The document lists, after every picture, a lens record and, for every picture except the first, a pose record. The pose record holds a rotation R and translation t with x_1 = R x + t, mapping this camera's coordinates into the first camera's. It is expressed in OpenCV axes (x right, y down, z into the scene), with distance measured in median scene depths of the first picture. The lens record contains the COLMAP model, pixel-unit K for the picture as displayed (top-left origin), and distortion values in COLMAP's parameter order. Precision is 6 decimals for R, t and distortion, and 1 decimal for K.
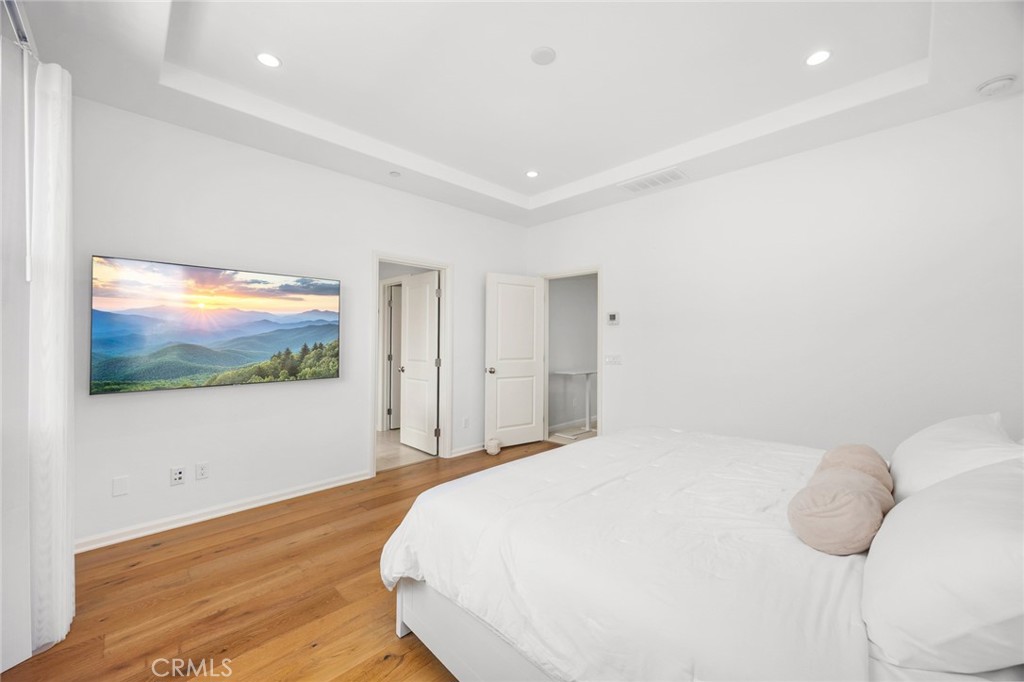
lens RADIAL K [[400.2, 0, 512.0], [0, 400.2, 341.0], [0, 0, 1]] dist [0.000005, -0.000037]
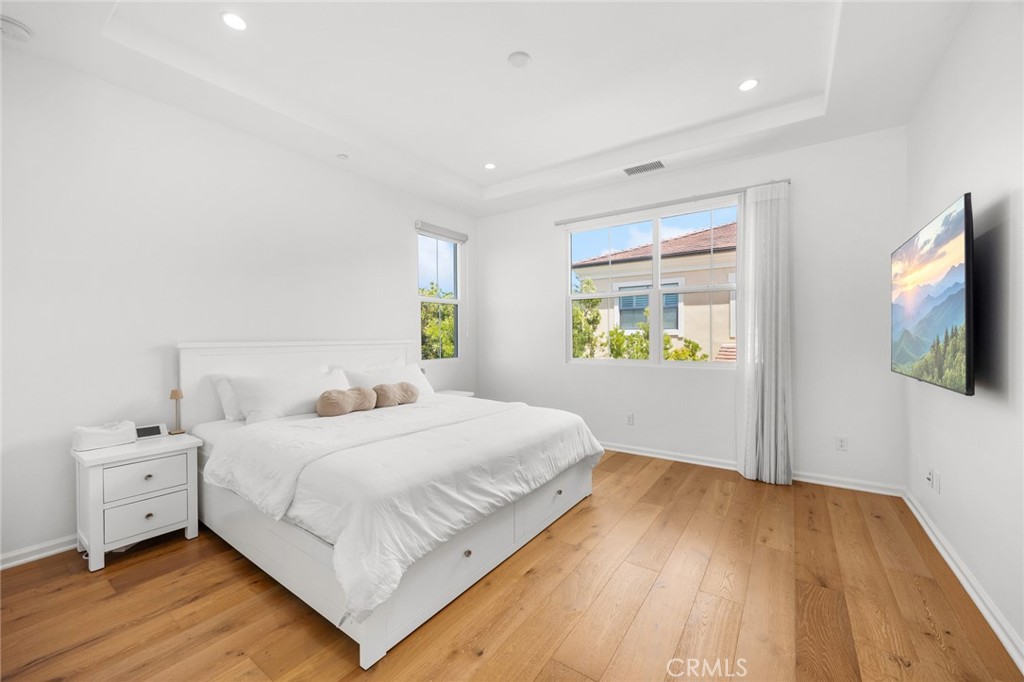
lens RADIAL K [[400.2, 0, 512.0], [0, 400.2, 341.0], [0, 0, 1]] dist [0.000005, -0.000037]
pose [[-0.983308, 0.007087, -0.181812, 0.285195], [0.004752, 0.999901, 0.013276, 0.021242], [0.181888, 0.012191, -0.983244, 2.015310]]
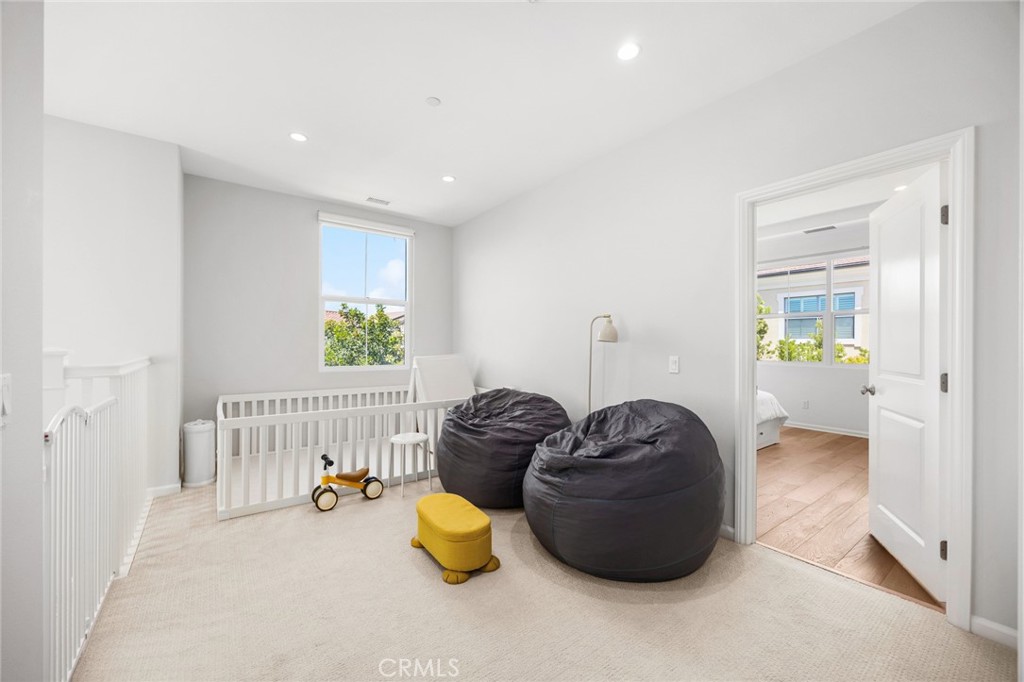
lens RADIAL K [[400.2, 0, 512.0], [0, 400.2, 341.0], [0, 0, 1]] dist [0.000005, -0.000037]
pose [[-0.990107, -0.007159, 0.140131, 0.910232], [-0.007444, 0.999971, -0.001511, 0.019323], [-0.140116, -0.002539, -0.990132, 3.085153]]
